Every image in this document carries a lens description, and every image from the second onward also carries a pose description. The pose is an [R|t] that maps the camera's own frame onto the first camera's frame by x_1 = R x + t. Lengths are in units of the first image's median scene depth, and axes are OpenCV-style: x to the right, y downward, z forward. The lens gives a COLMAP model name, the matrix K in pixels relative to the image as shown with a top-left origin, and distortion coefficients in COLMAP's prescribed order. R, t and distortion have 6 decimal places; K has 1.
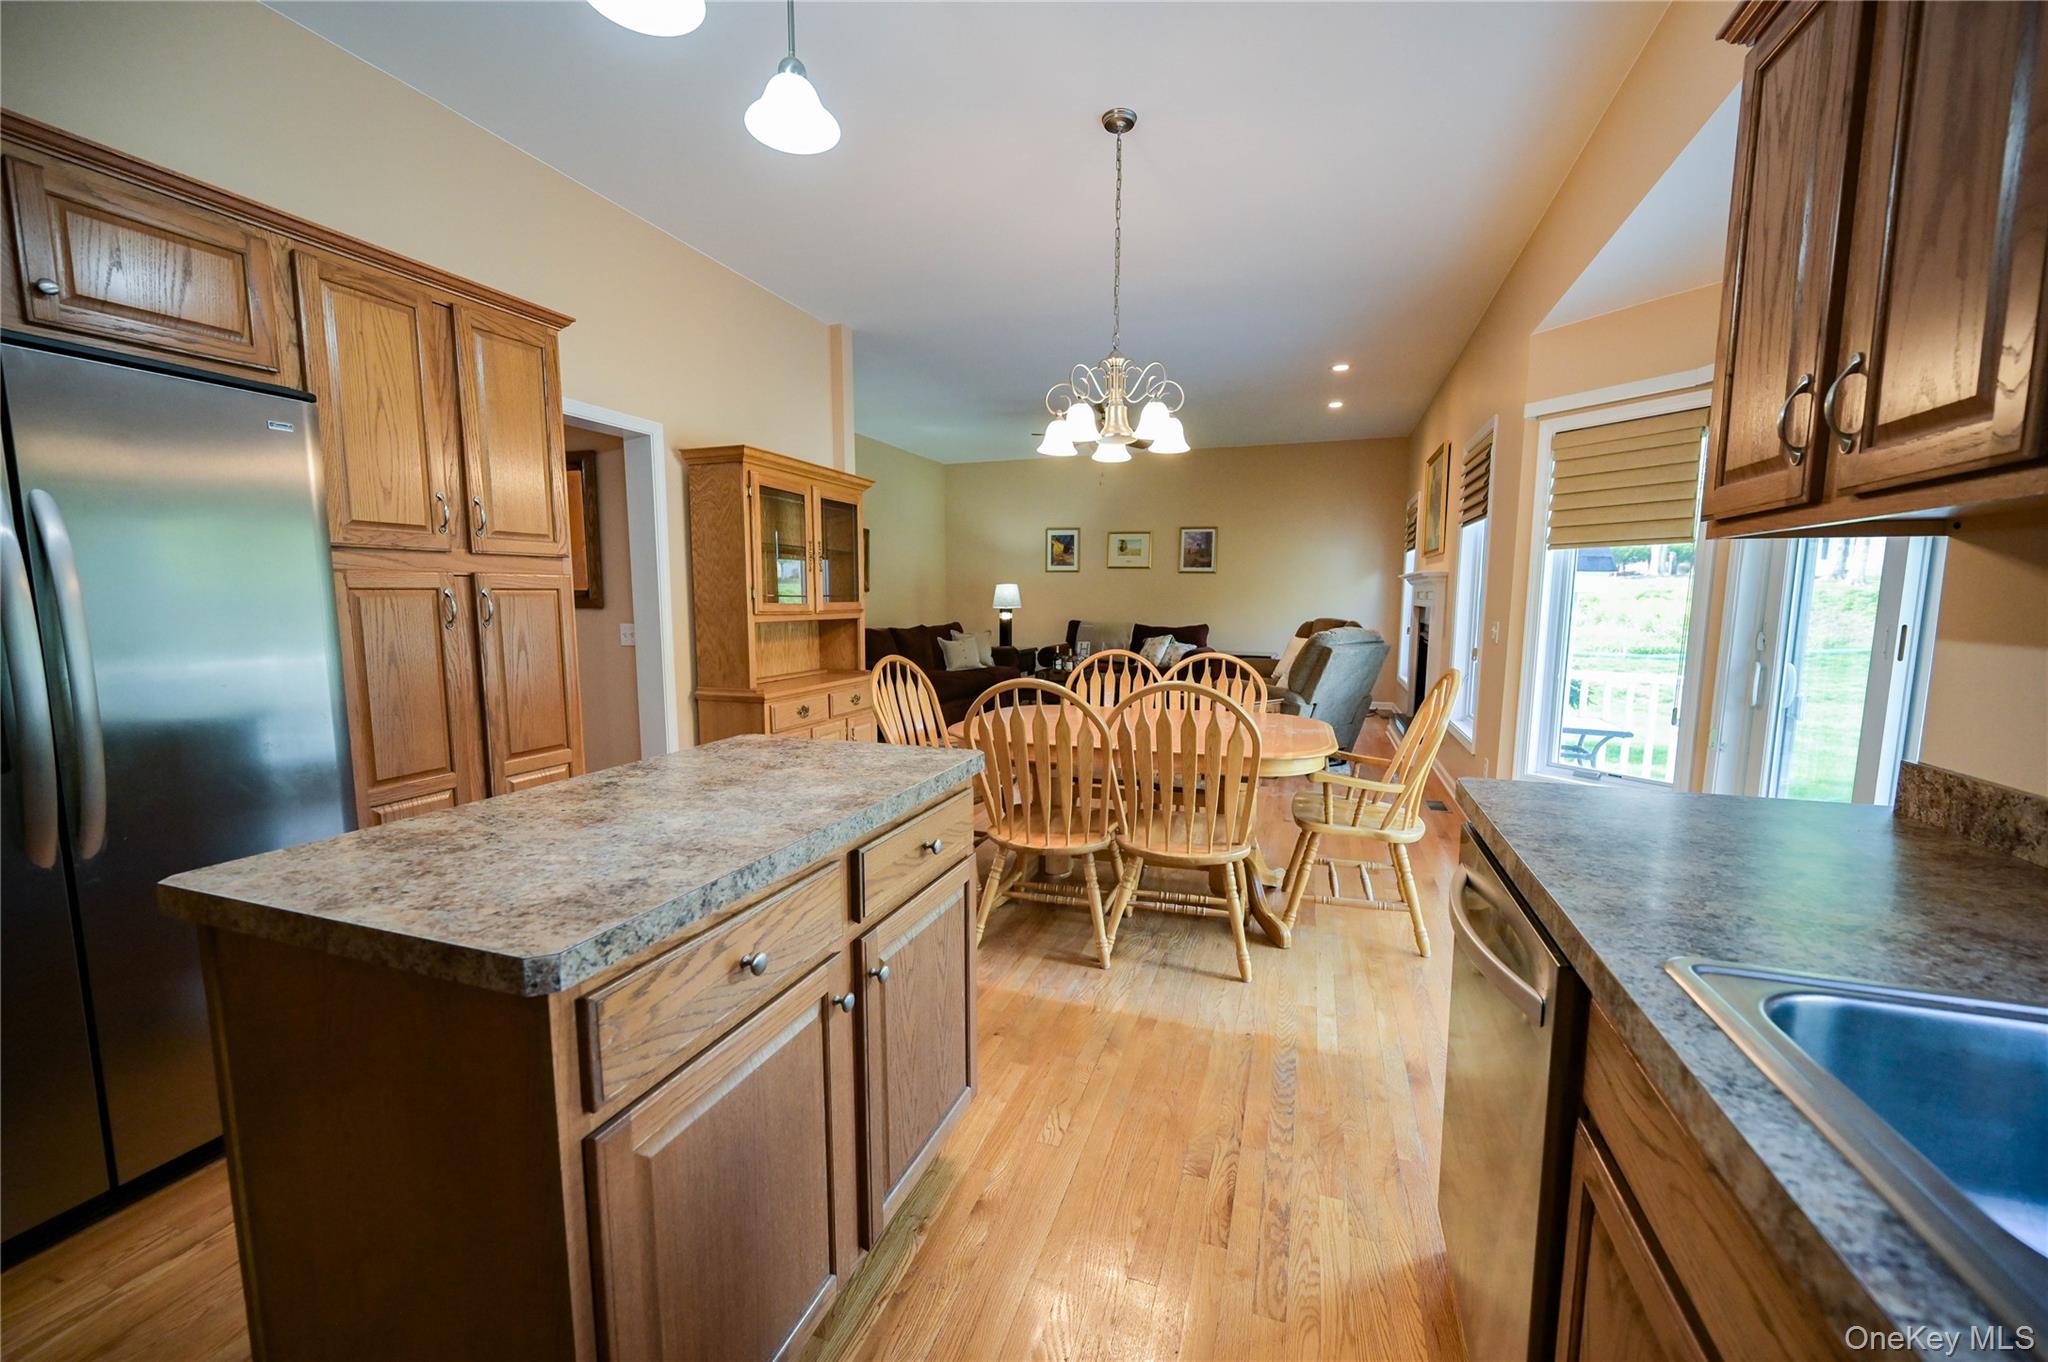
lens RADIAL K [[810.7, 0, 1018.9], [0, 810.7, 690.5], [0, 0, 1]] dist [-0.001088, -0.000872]
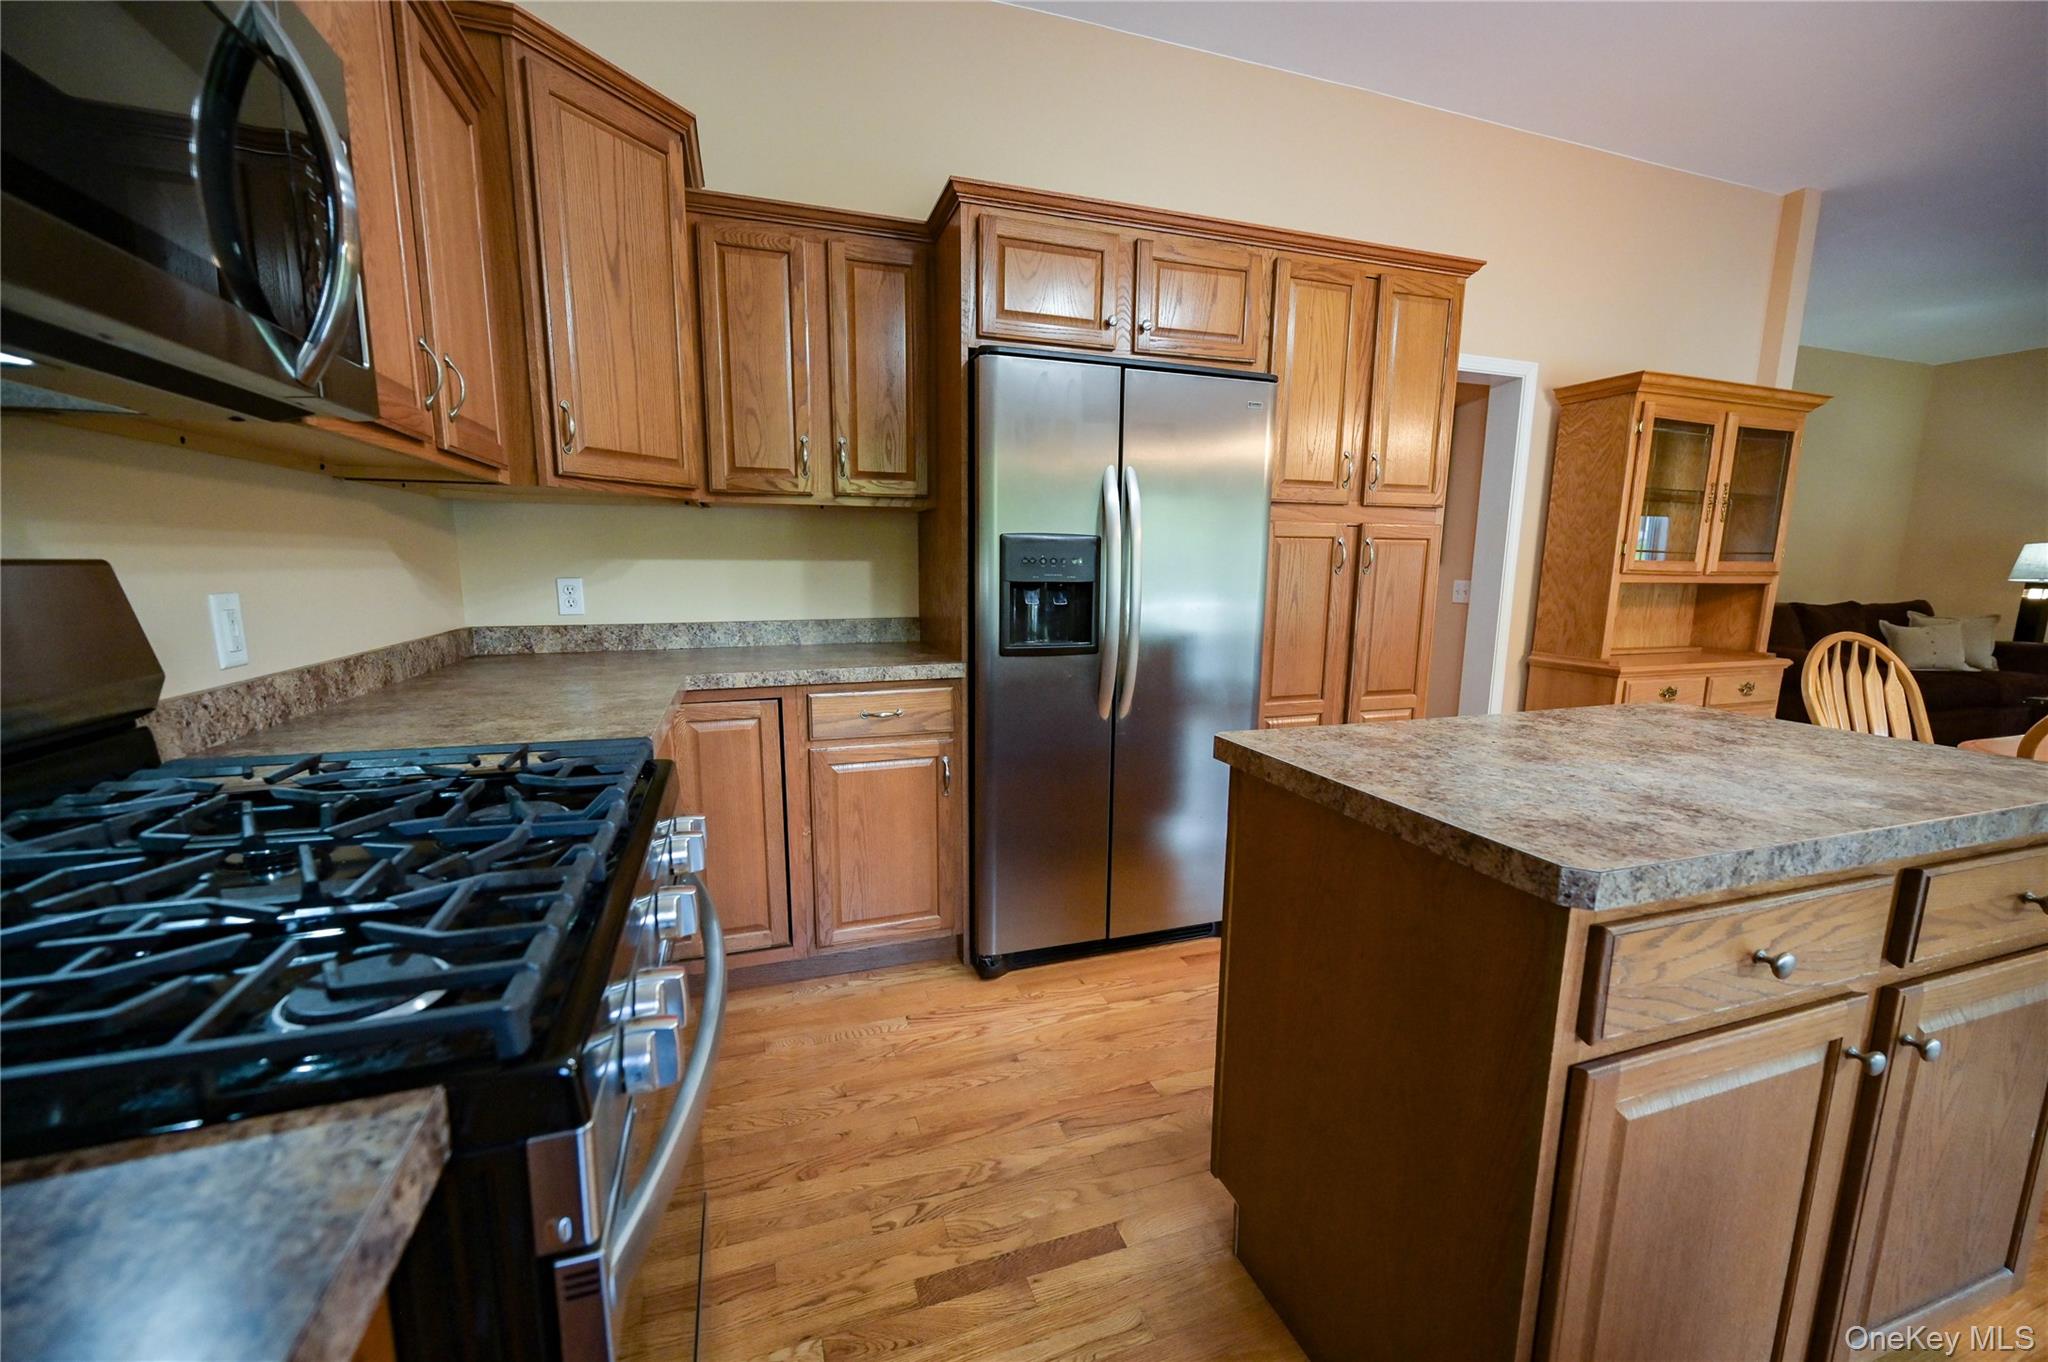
lens RADIAL K [[810.7, 0, 1028.1], [0, 810.7, 683.8], [0, 0, 1]] dist [-0.001088, -0.000872]
pose [[0.617049, 0.128791, -0.776314, -0.080782], [-0.099312, 0.991373, 0.085532, 0.026035], [0.780633, 0.024320, 0.624516, -0.044027]]
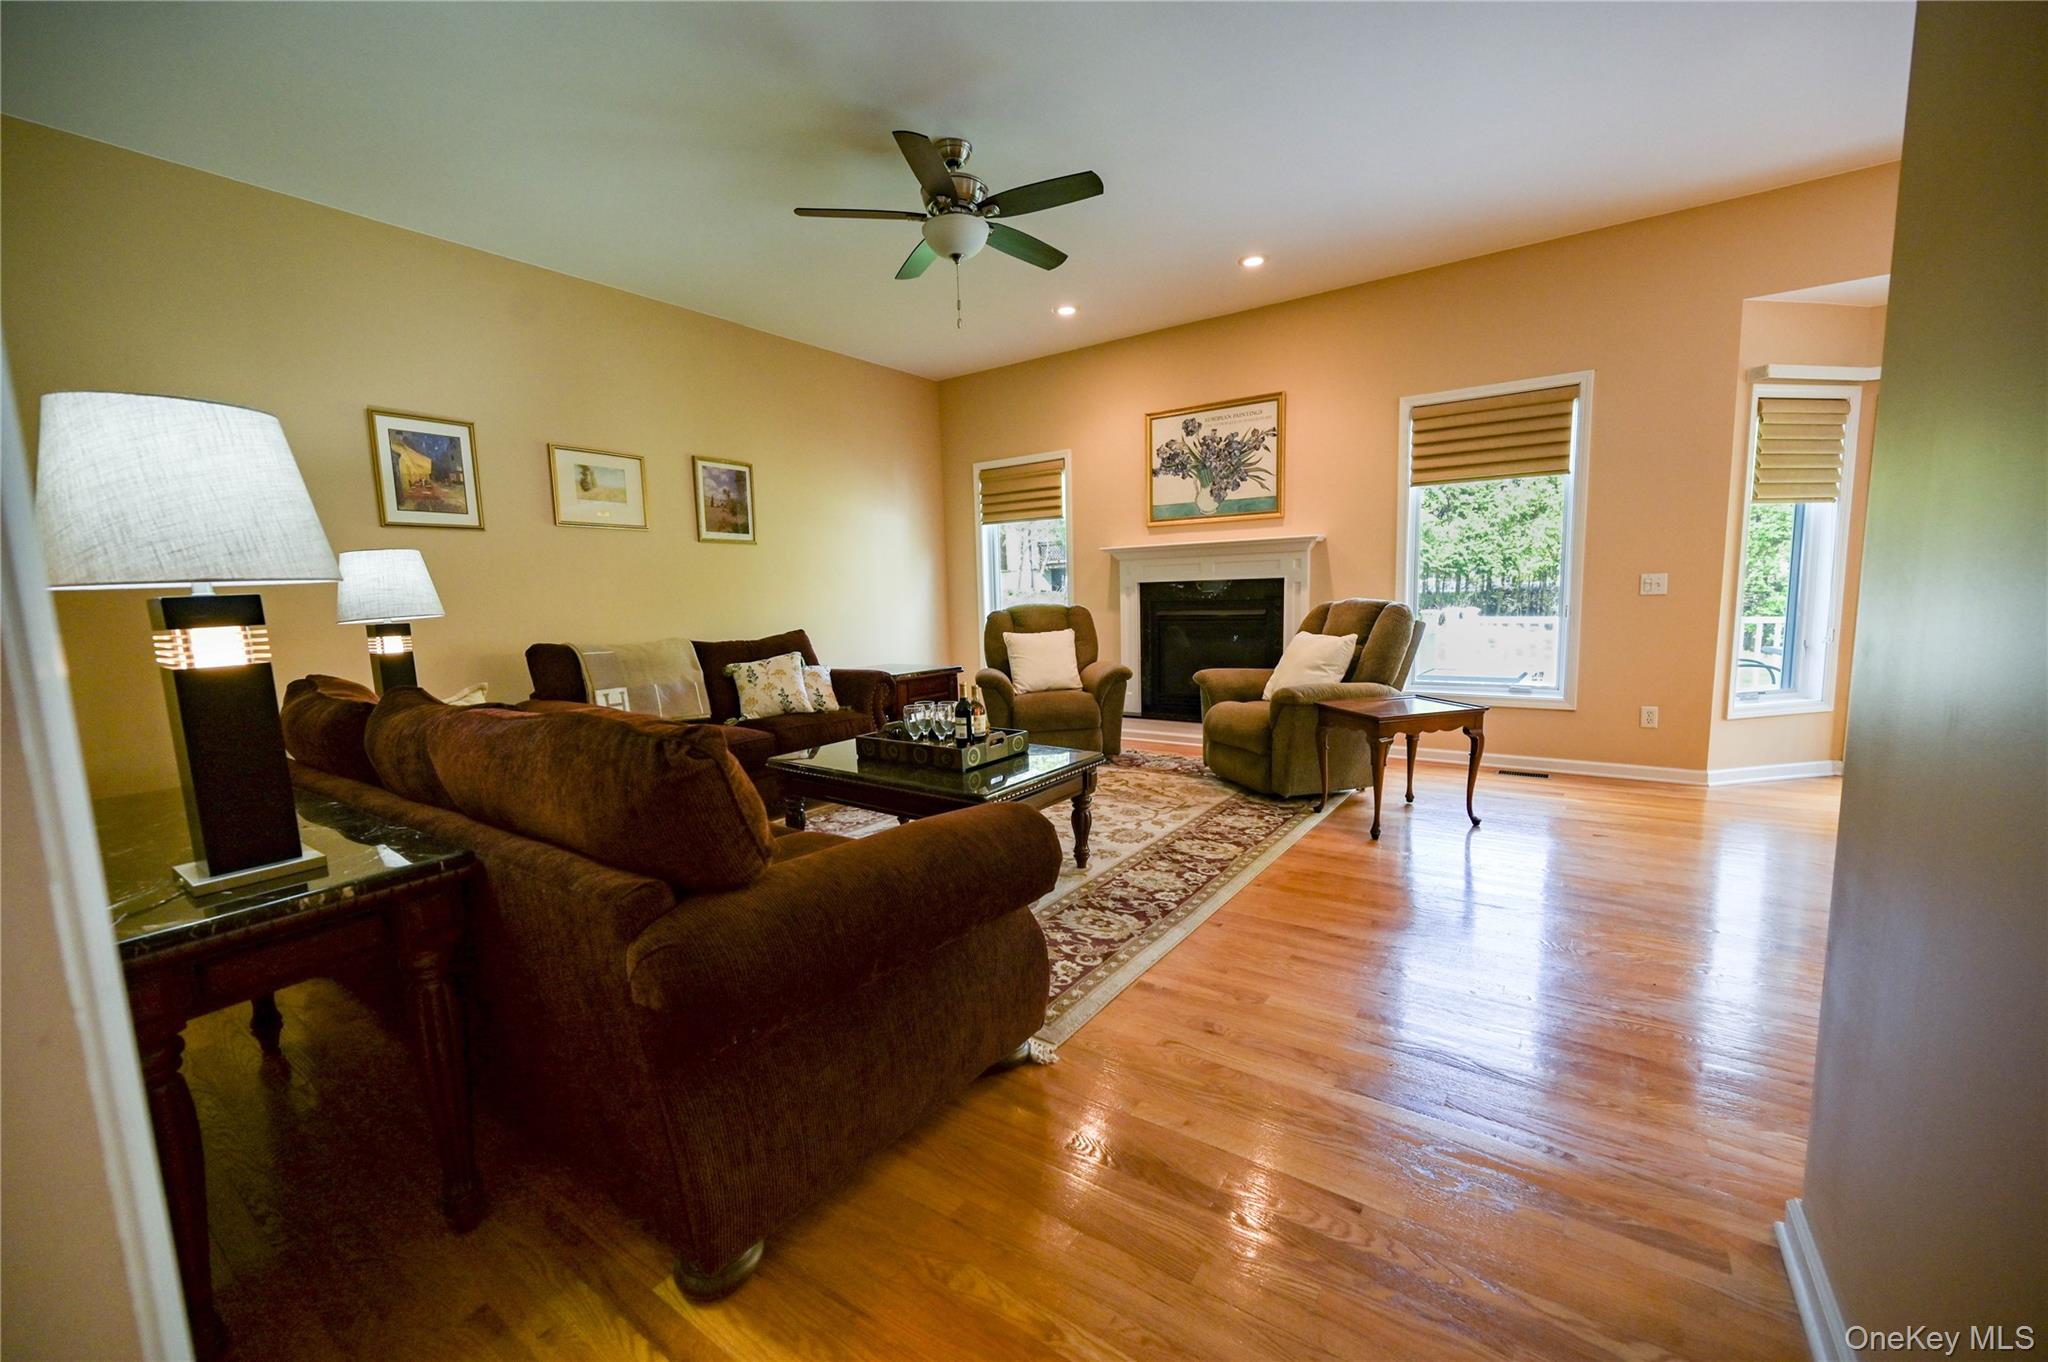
lens RADIAL K [[810.7, 0, 1032.2], [0, 810.7, 687.4], [0, 0, 1]] dist [-0.001088, -0.000872]
pose [[0.255345, -0.124136, 0.958848, -1.030883], [0.146023, 0.985299, 0.088674, -0.247530], [-0.955760, 0.117371, 0.269718, 2.483297]]
